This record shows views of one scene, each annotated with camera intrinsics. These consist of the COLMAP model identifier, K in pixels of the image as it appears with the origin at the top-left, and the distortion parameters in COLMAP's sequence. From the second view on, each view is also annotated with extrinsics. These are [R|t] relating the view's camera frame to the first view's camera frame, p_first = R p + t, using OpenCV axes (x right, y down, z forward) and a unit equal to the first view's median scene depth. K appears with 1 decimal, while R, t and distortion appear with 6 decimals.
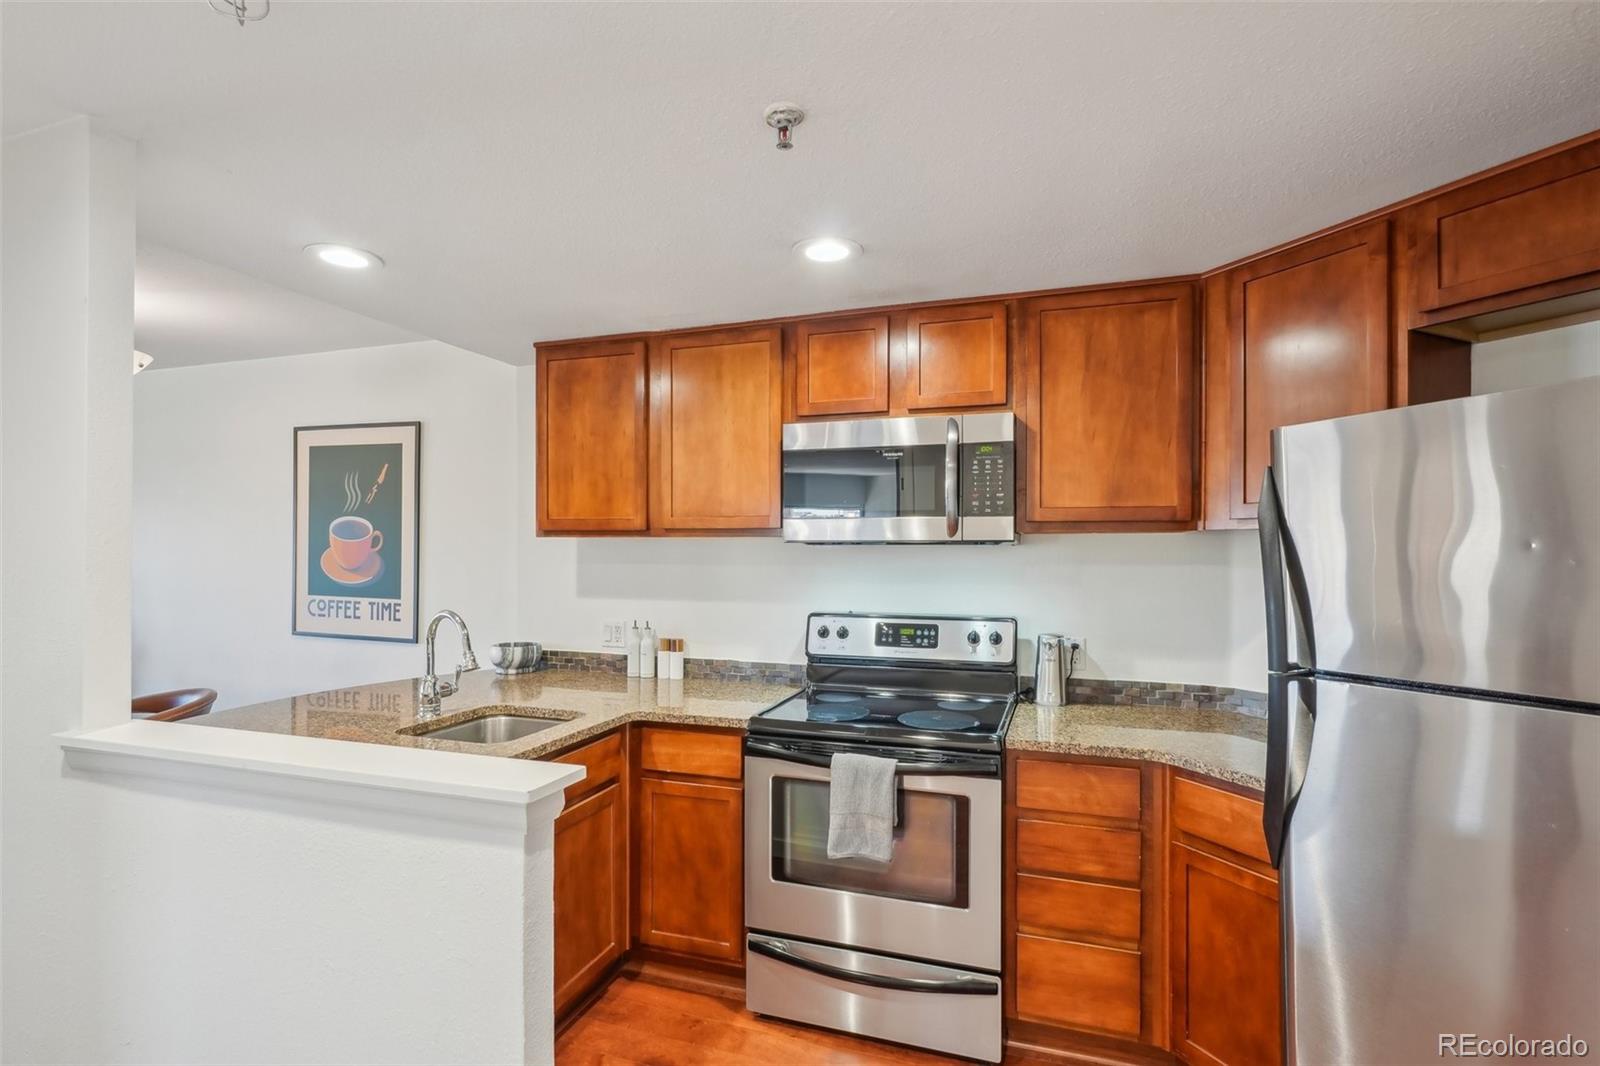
lens RADIAL K [[771.3, 0, 800.4], [0, 771.3, 548.3], [0, 0, 1]] dist [-0.002435, 0.000424]
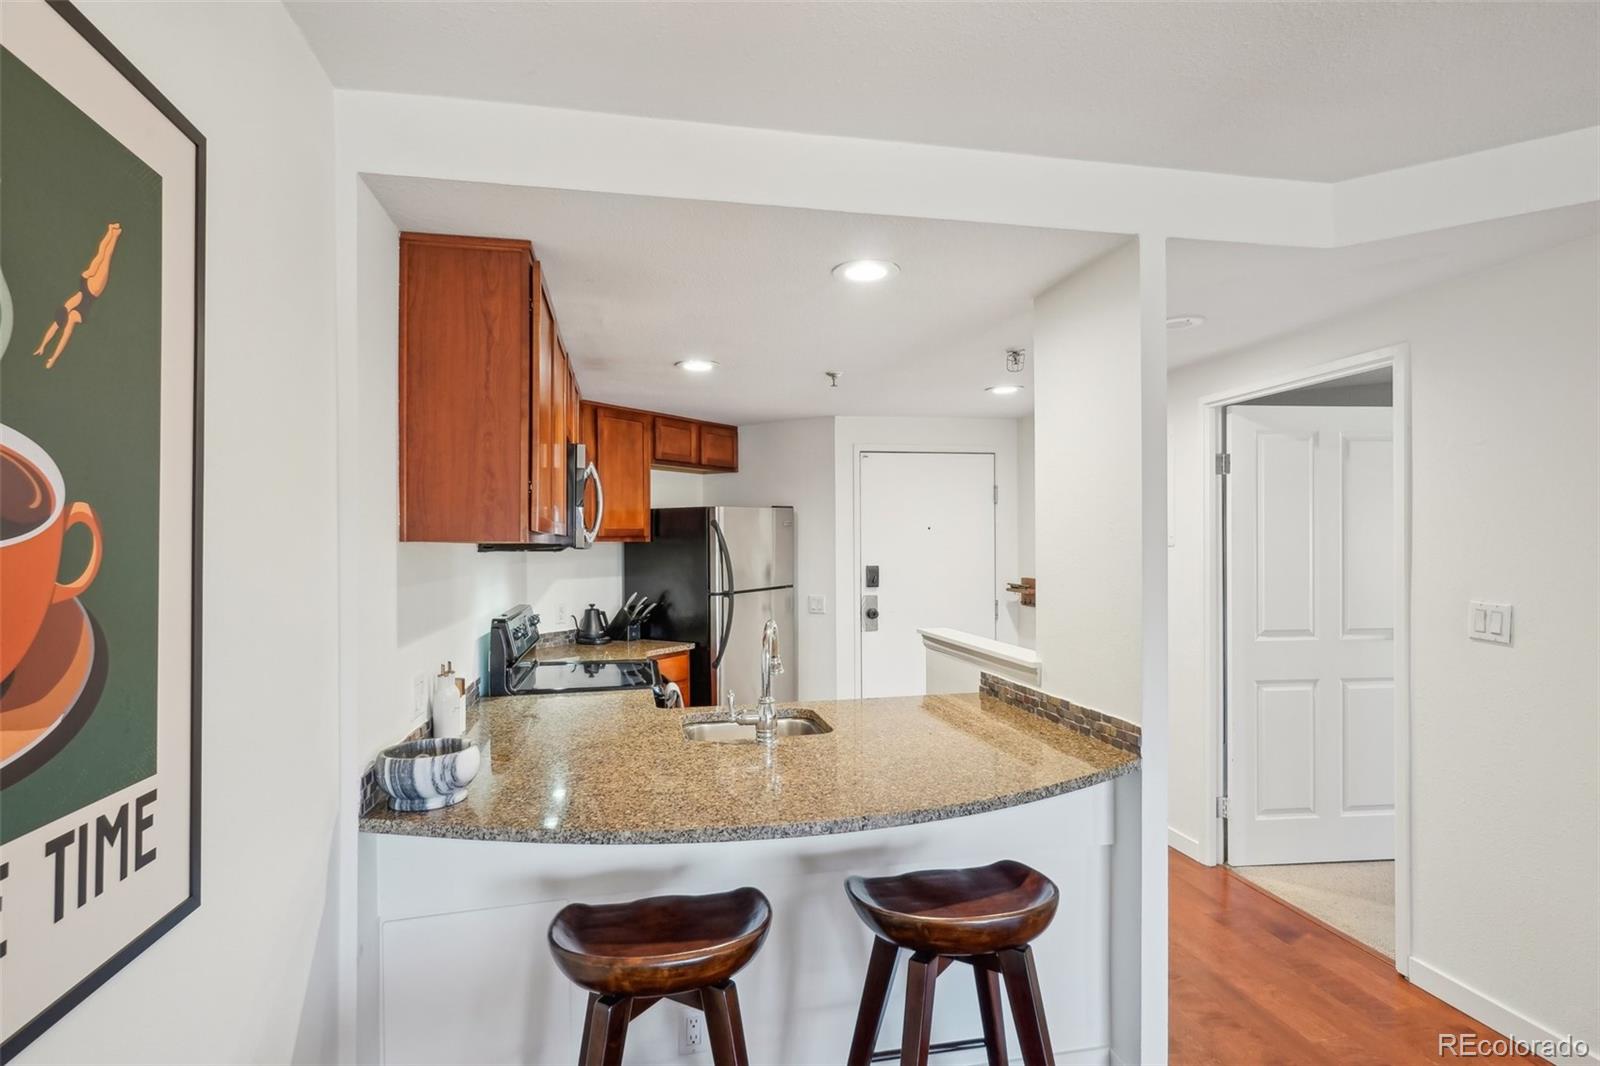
lens RADIAL K [[824.8, 0, 808.8], [0, 824.8, 539.0], [0, 0, 1]] dist [0.008868, 0.000654]
pose [[-0.518453, 0.006741, 0.855079, -1.086994], [0.004135, 0.999977, -0.005376, -0.012701], [-0.855096, 0.000749, -0.518469, 1.192869]]
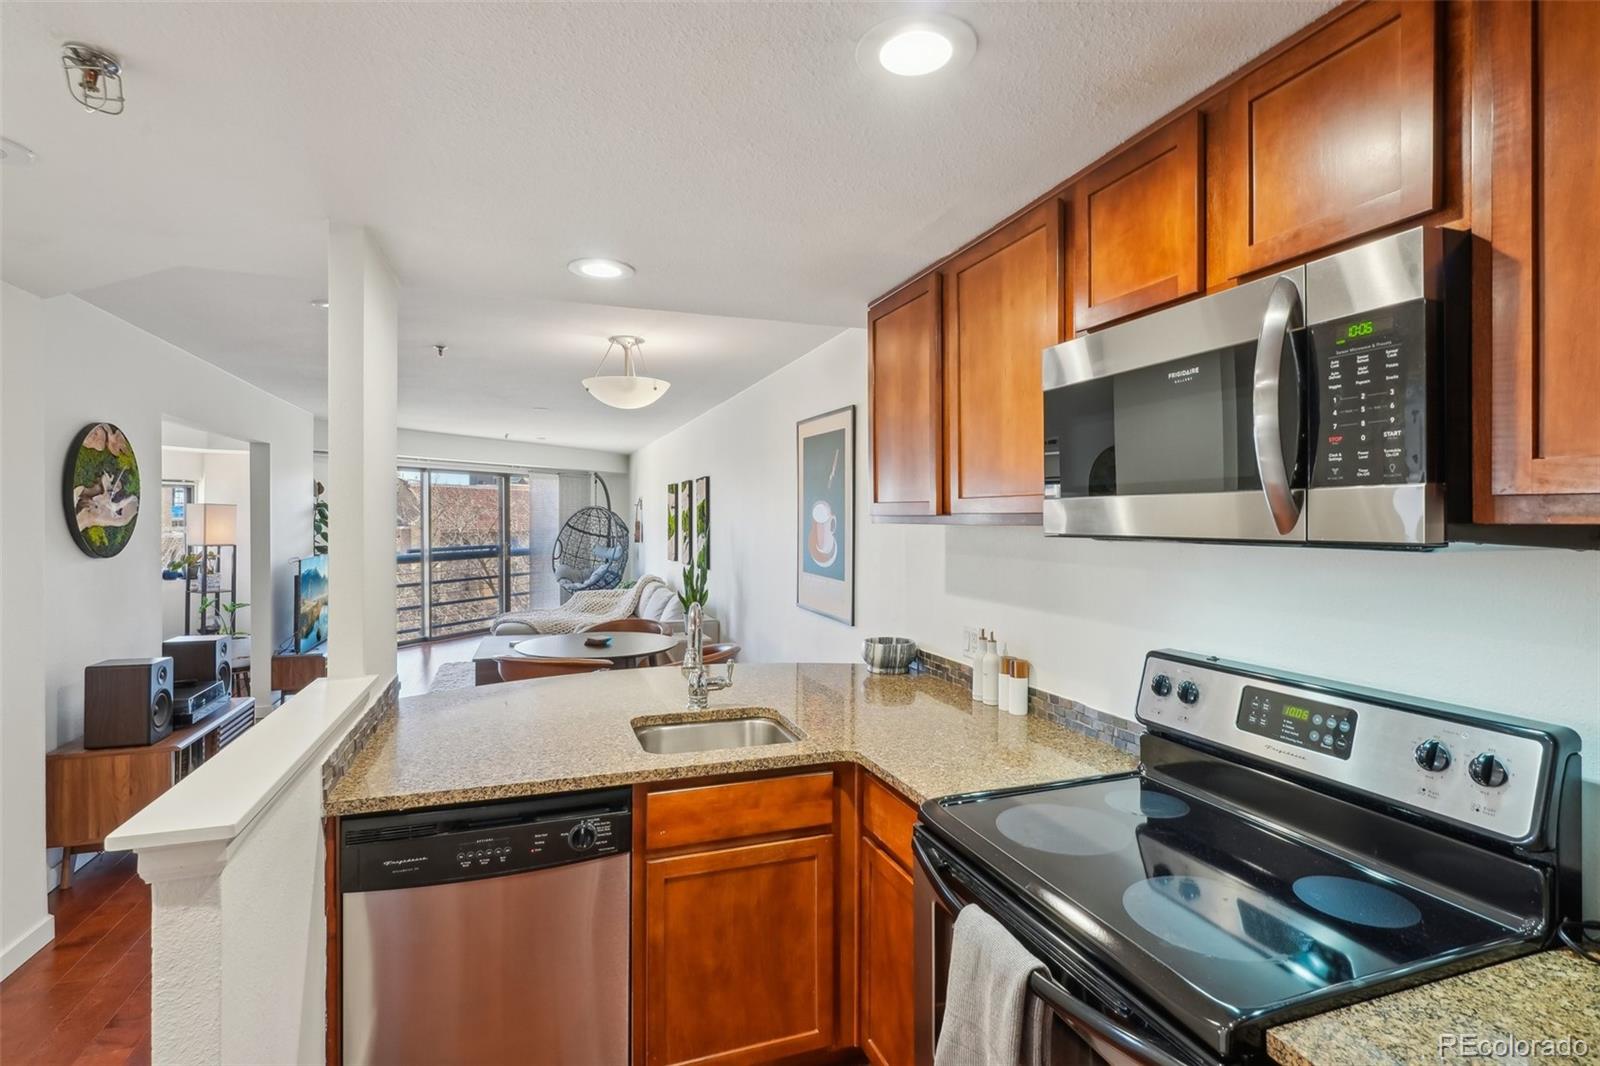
lens RADIAL K [[777.5, 0, 803.0], [0, 777.5, 520.9], [0, 0, 1]] dist [-0.002468, 0.000134]
pose [[0.620896, 0.000077, -0.783893, 0.315739], [0.002151, 0.999996, 0.001801, -0.019283], [0.783890, -0.002804, 0.620893, 0.396668]]
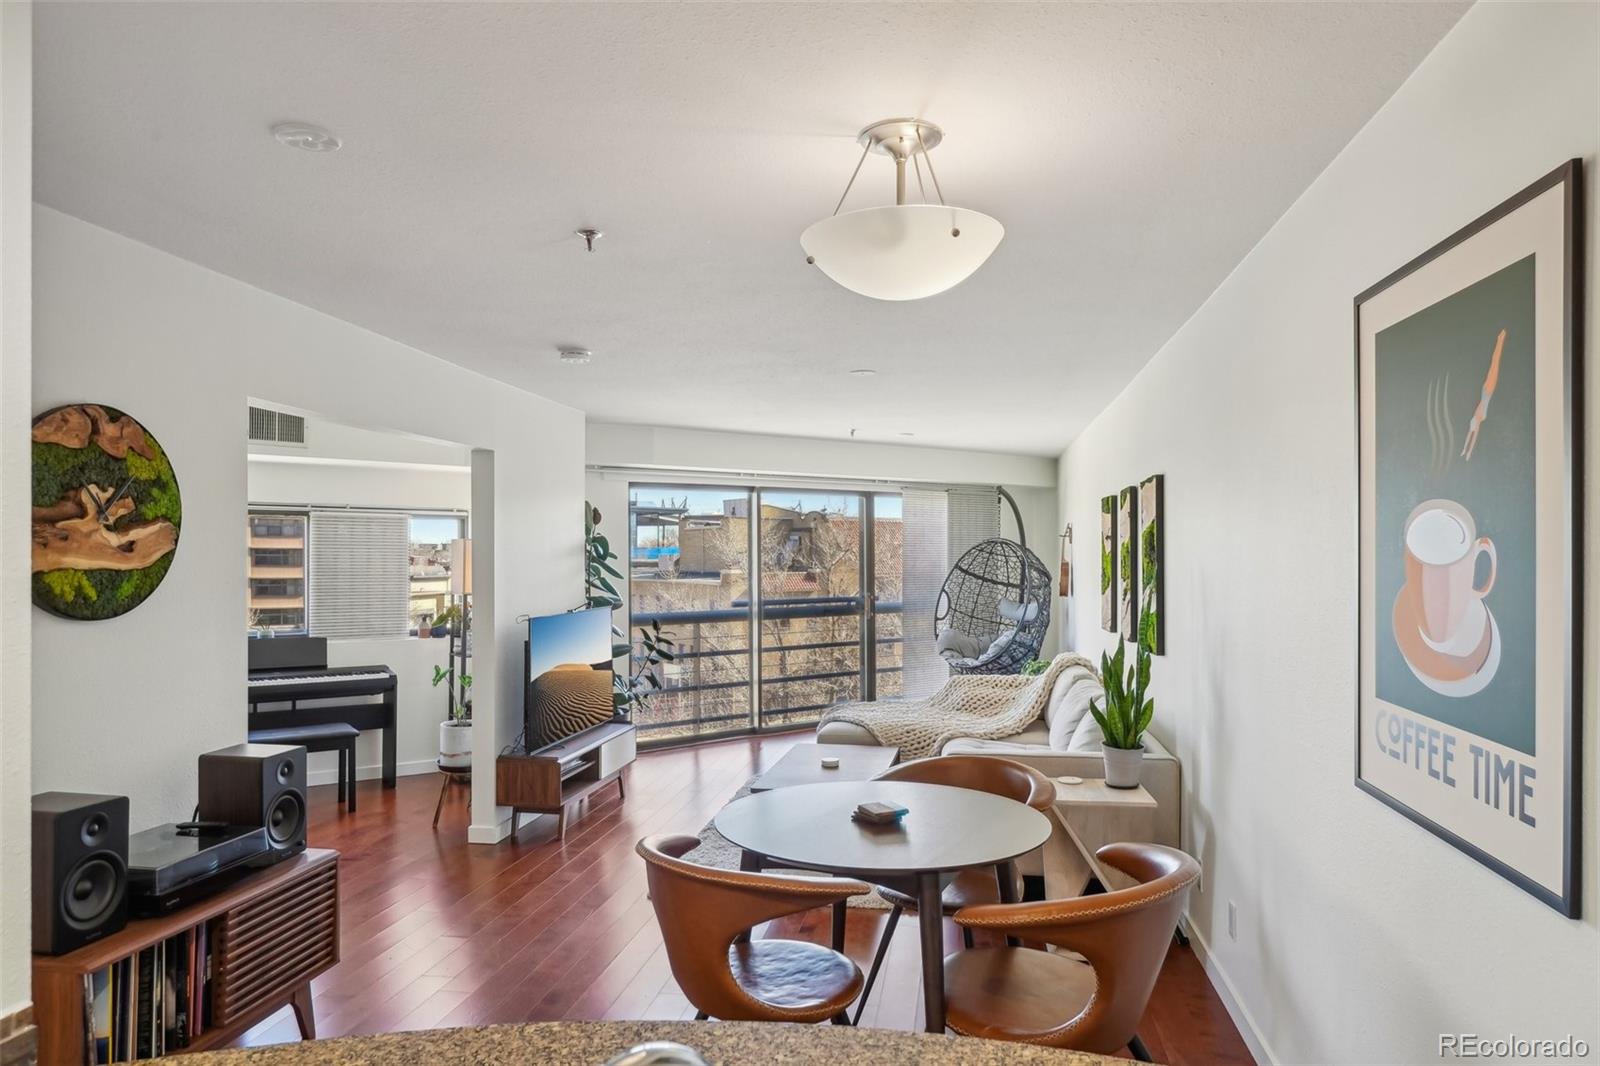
lens RADIAL K [[1020.2, 0, 796.2], [0, 1020.2, 556.8], [0, 0, 1]] dist [0.001273, 0.002059]
pose [[0.156642, -0.005256, -0.987642, -0.198093], [0.003463, 0.999983, -0.004773, -0.016548], [0.987649, -0.002673, 0.156657, 0.800738]]
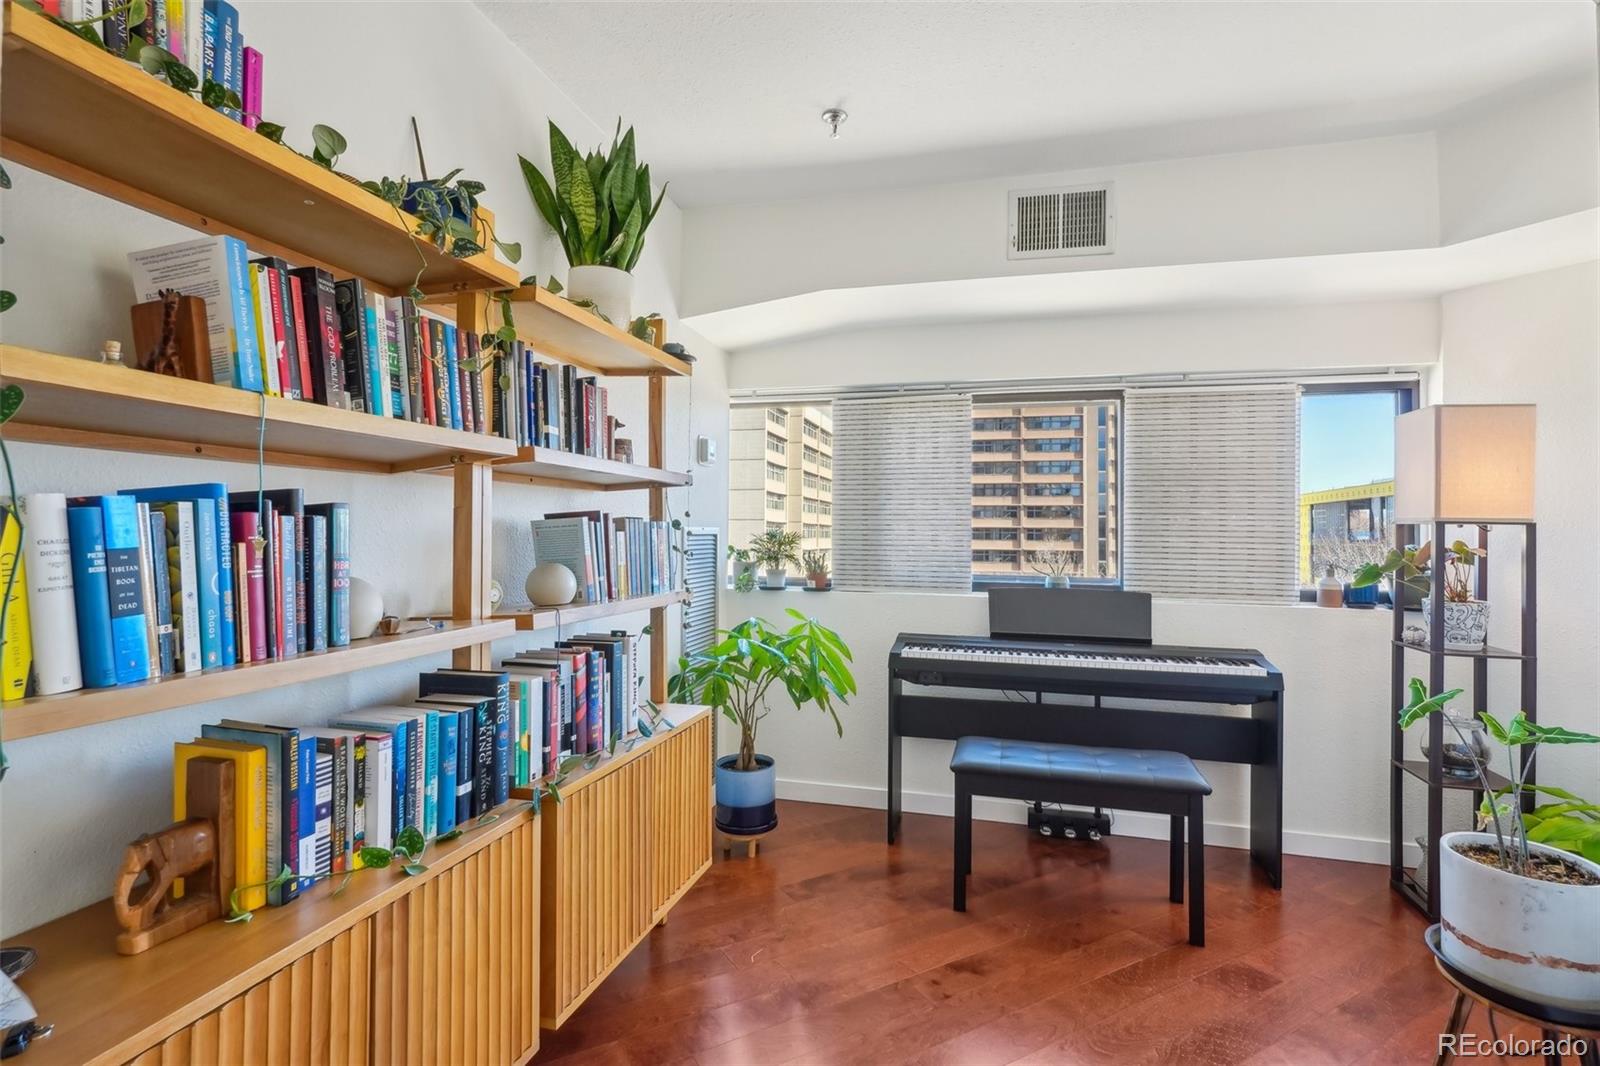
lens RADIAL K [[773.8, 0, 795.4], [0, 773.8, 512.8], [0, 0, 1]] dist [-0.000437, -0.000090]
pose [[-0.662207, -0.033071, -0.748591, -1.468489], [-0.012084, 0.999367, -0.033460, 0.078168], [0.749224, -0.013112, -0.662187, 0.465743]]
